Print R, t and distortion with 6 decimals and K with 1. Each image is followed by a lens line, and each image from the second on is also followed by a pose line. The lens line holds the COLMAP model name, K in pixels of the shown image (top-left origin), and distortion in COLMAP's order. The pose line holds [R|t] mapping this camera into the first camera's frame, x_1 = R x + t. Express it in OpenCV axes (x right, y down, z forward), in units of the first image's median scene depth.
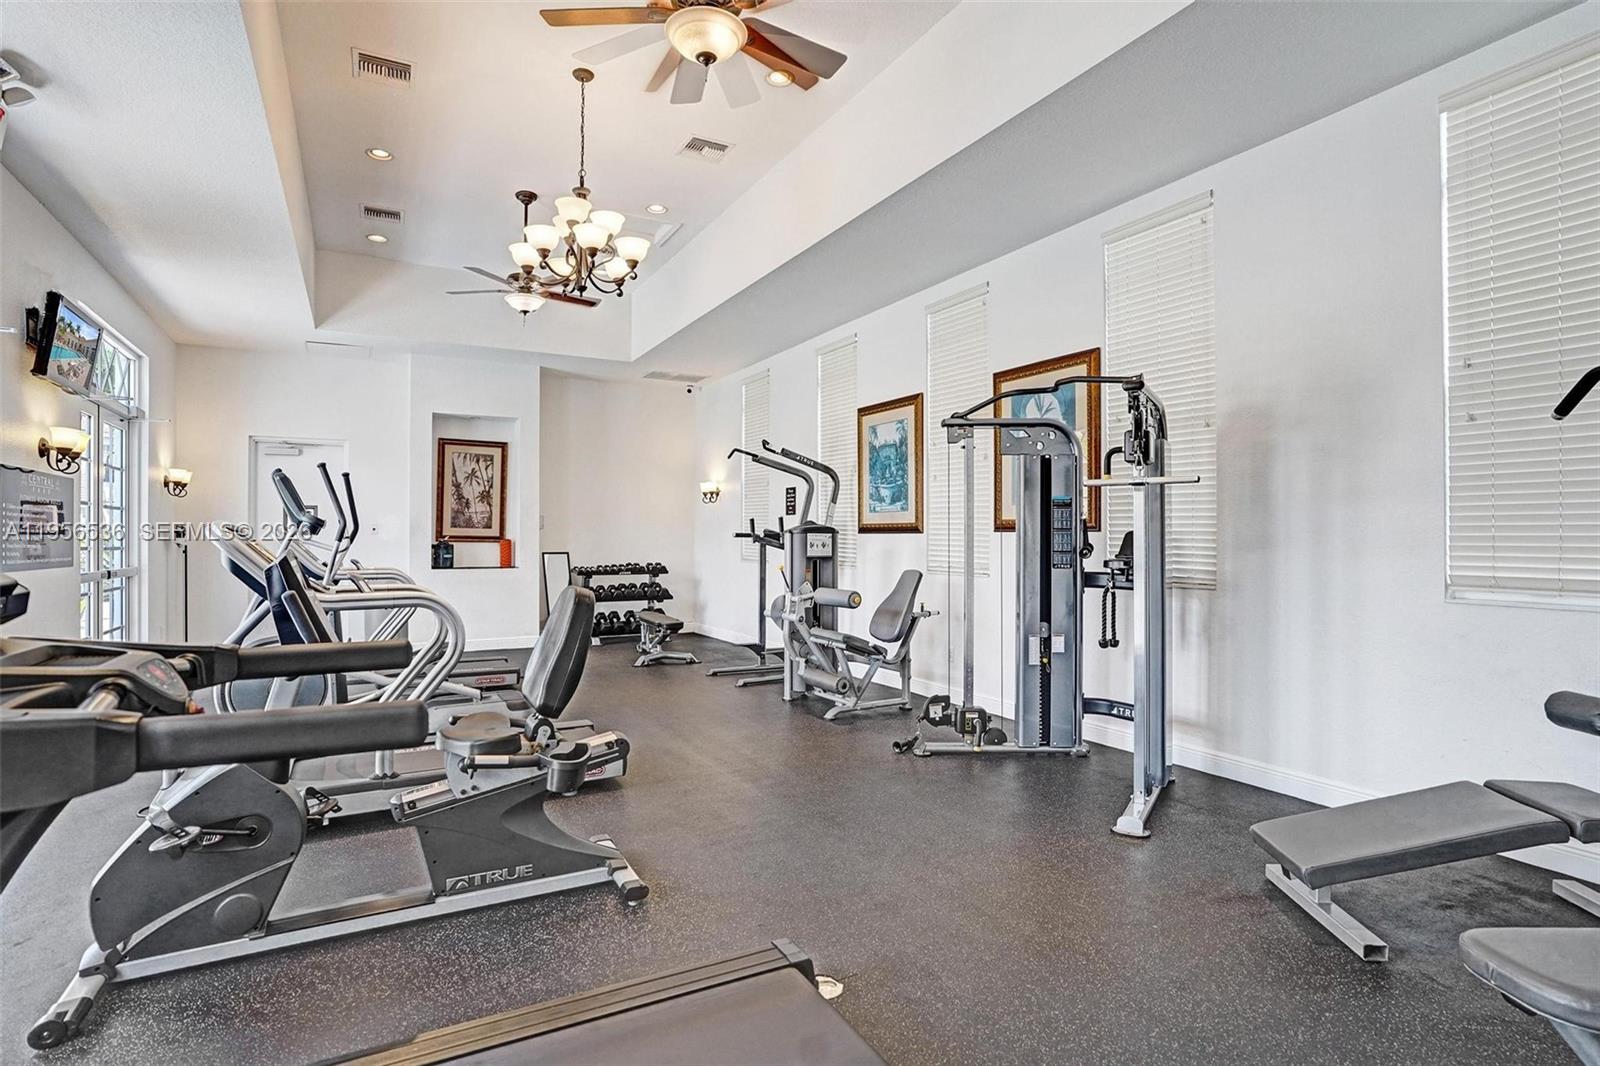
lens RADIAL K [[800.2, 0, 801.0], [0, 800.2, 530.2], [0, 0, 1]] dist [-0.000439, 0.001675]
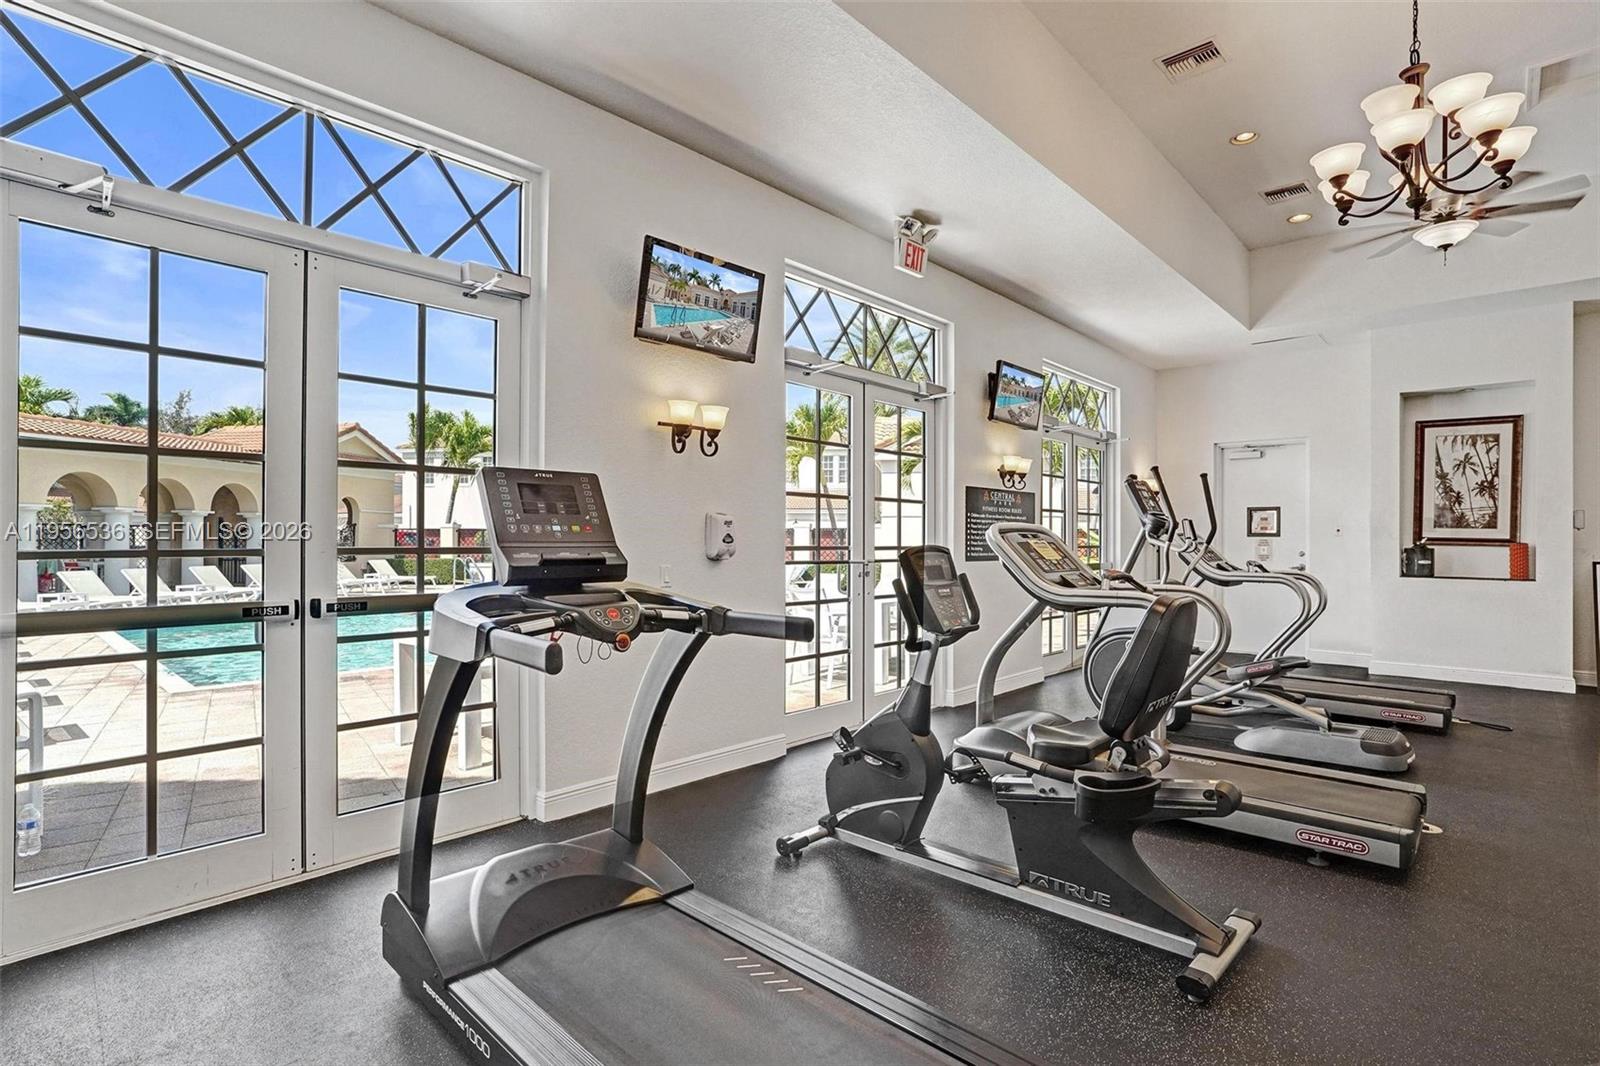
lens RADIAL K [[800.2, 0, 804.8], [0, 800.2, 536.8], [0, 0, 1]] dist [-0.000439, 0.001675]
pose [[0.340534, 0.002407, -0.940229, 0.169956], [0.002446, 0.999991, 0.003446, 0.002316], [0.940229, -0.003474, 0.340525, 0.155545]]
